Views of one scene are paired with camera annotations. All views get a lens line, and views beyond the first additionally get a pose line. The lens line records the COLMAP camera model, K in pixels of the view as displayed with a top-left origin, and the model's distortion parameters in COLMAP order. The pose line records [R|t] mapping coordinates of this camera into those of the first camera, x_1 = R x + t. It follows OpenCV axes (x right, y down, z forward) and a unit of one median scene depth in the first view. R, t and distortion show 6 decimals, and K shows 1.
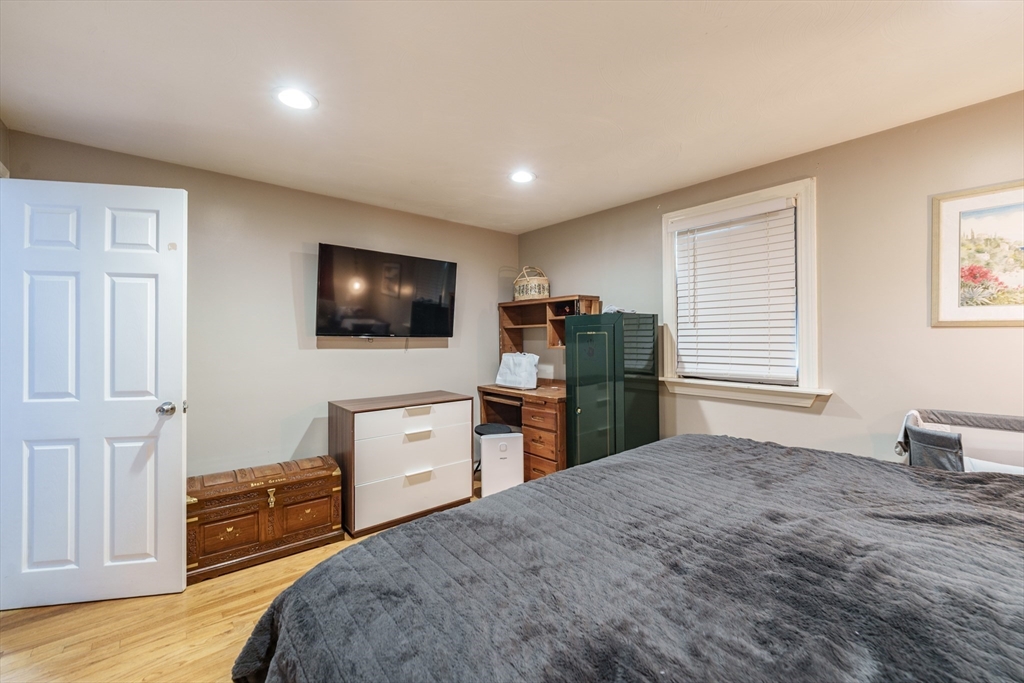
lens RADIAL K [[418.4, 0, 512.3], [0, 418.4, 337.4], [0, 0, 1]] dist [0.004211, -0.001502]
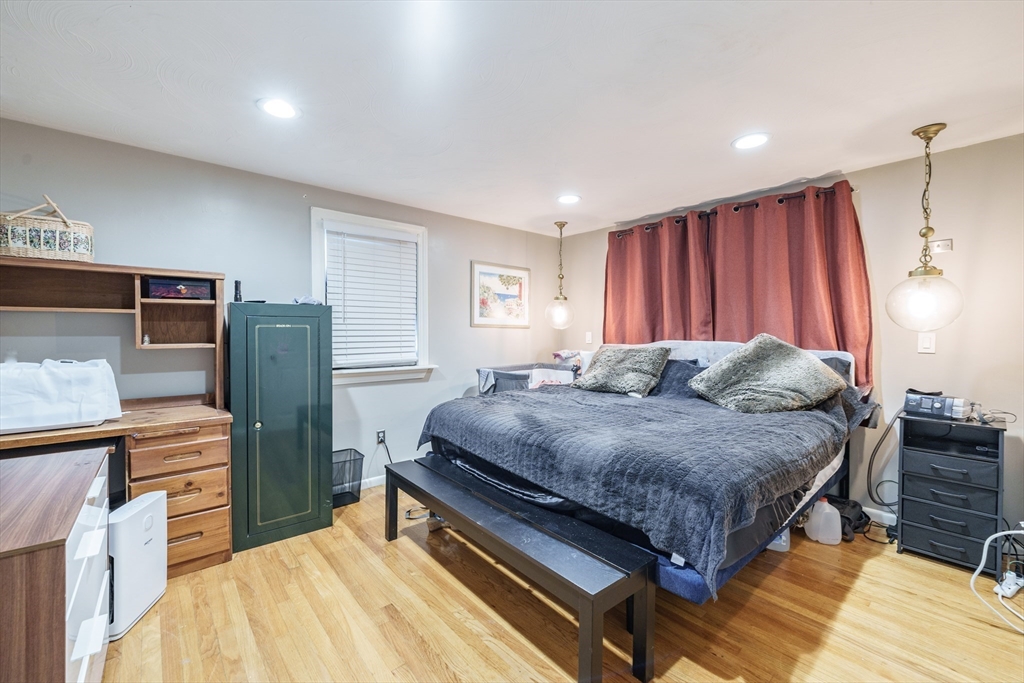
lens RADIAL K [[418.4, 0, 512.4], [0, 418.4, 336.8], [0, 0, 1]] dist [0.004211, -0.001502]
pose [[-0.002986, -0.008479, 0.999960, -0.671095], [-0.000429, 0.999964, 0.008477, 0.003918], [-0.999995, -0.000404, -0.002989, 0.565539]]
